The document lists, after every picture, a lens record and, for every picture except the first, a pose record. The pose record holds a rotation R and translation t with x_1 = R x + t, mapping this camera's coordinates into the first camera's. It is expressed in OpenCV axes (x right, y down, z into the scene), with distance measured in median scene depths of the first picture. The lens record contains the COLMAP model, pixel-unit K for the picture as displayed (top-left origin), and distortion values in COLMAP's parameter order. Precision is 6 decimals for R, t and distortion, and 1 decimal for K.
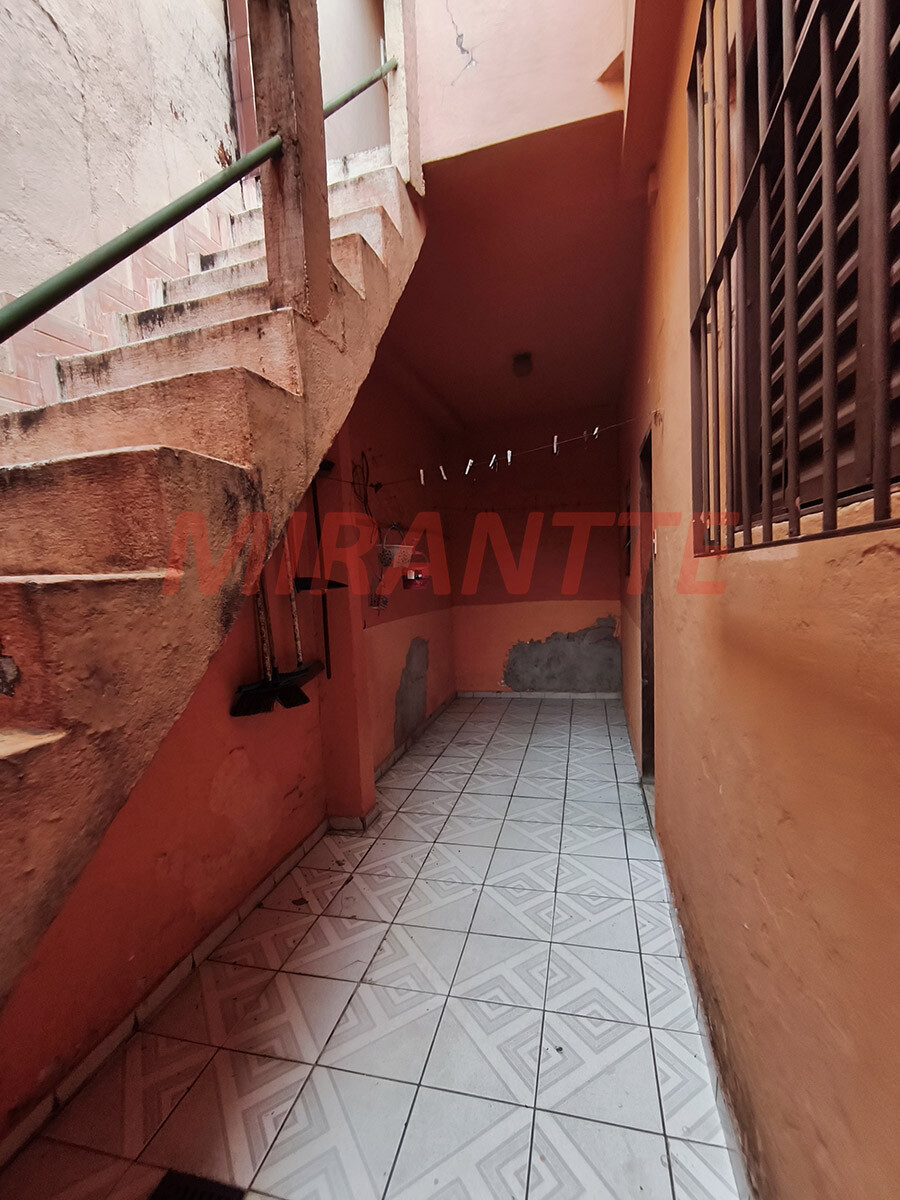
lens RADIAL K [[539.0, 0, 443.8], [0, 539.0, 617.0], [0, 0, 1]] dist [-0.004523, -0.000366]
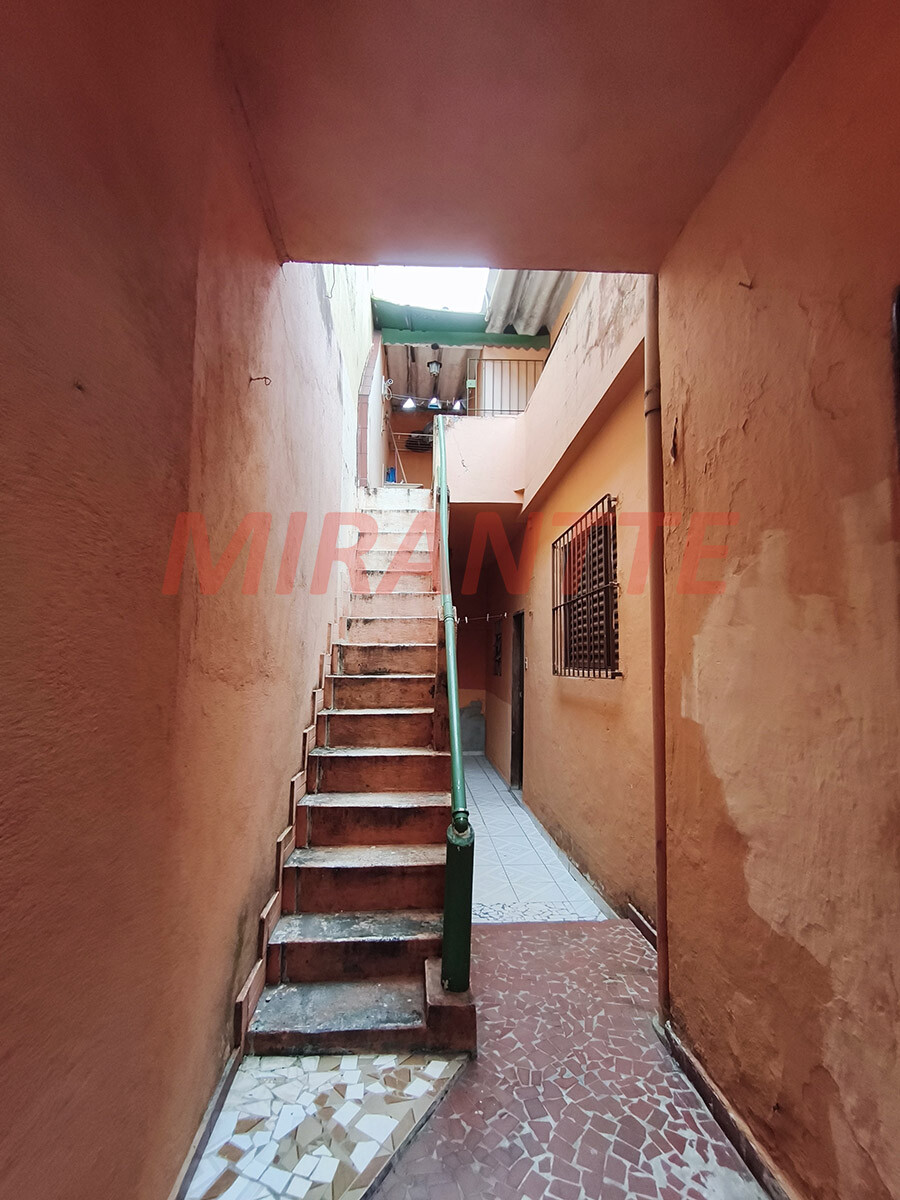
lens RADIAL K [[539.0, 0, 443.8], [0, 539.0, 617.0], [0, 0, 1]] dist [-0.004523, -0.000366]
pose [[0.946388, 0.085540, 0.311502, -0.766891], [-0.033345, 0.985020, -0.169185, 0.073488], [-0.321308, 0.149727, 0.935063, -1.207929]]
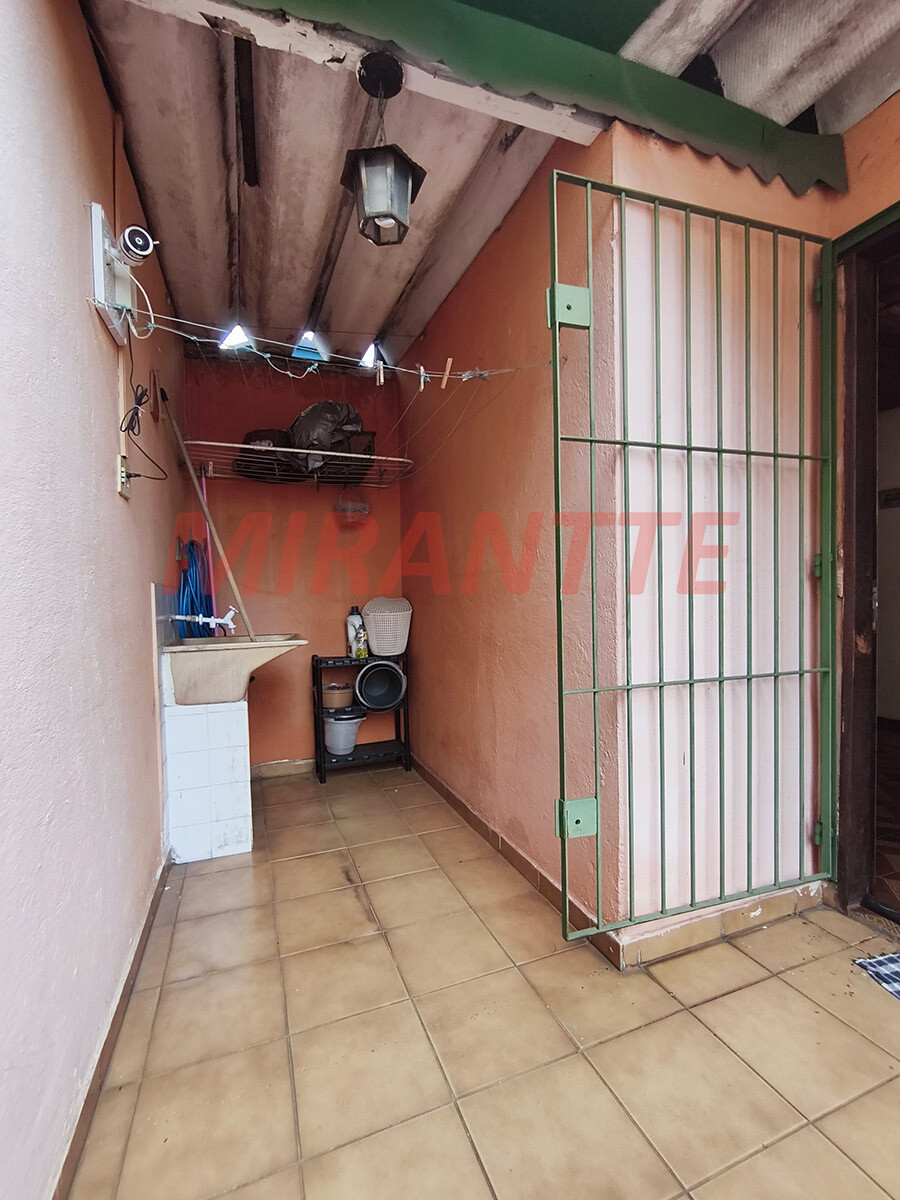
lens RADIAL K [[539.0, 0, 443.8], [0, 539.0, 617.0], [0, 0, 1]] dist [-0.004523, -0.000366]
pose [[0.817483, 0.007756, 0.575901, -0.228308], [0.026084, 0.998385, -0.050471, -1.437855], [-0.575362, 0.056281, 0.815960, 1.104394]]
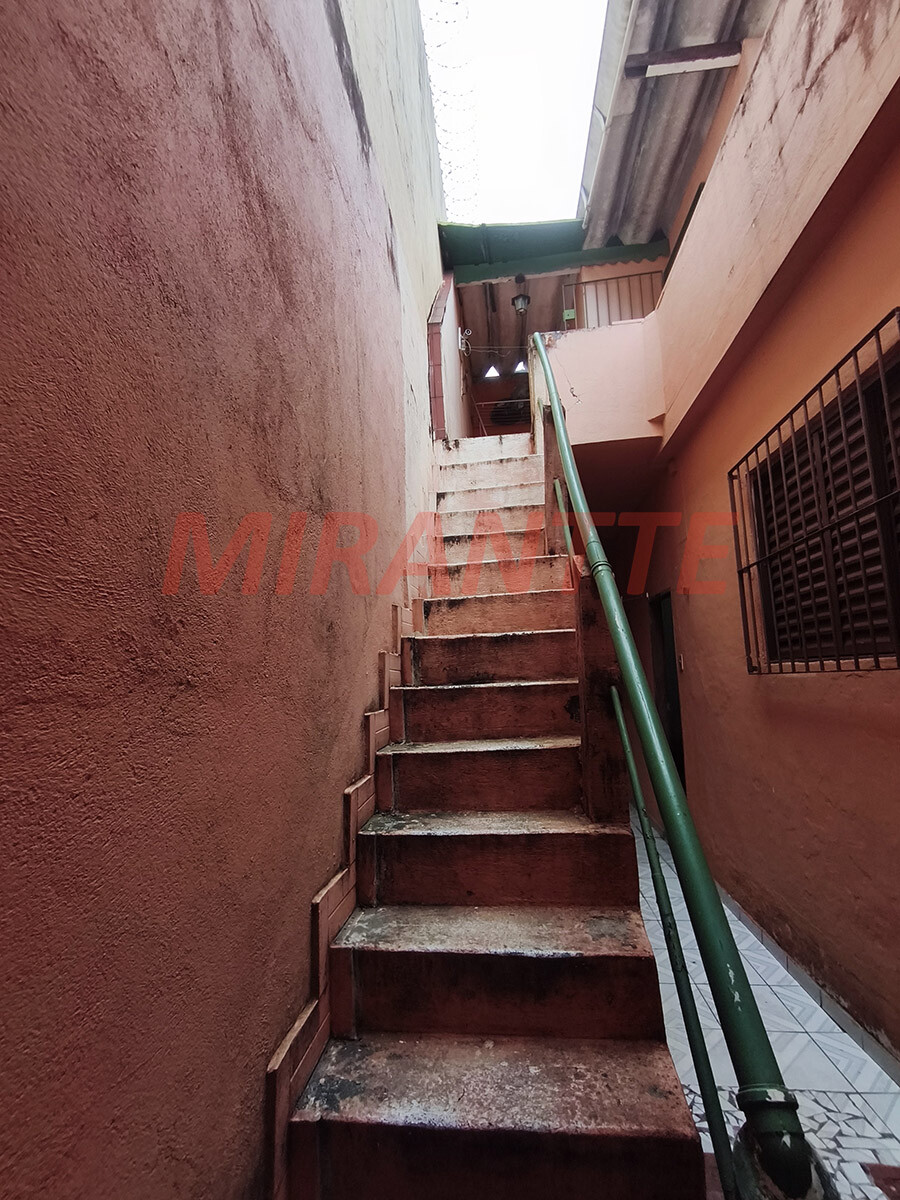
lens RADIAL K [[539.0, 0, 443.8], [0, 539.0, 617.0], [0, 0, 1]] dist [-0.004523, -0.000366]
pose [[0.989416, 0.029622, 0.142049, -0.635233], [-0.001232, 0.980620, -0.195916, 0.051670], [-0.145100, 0.193668, 0.970278, -0.571522]]
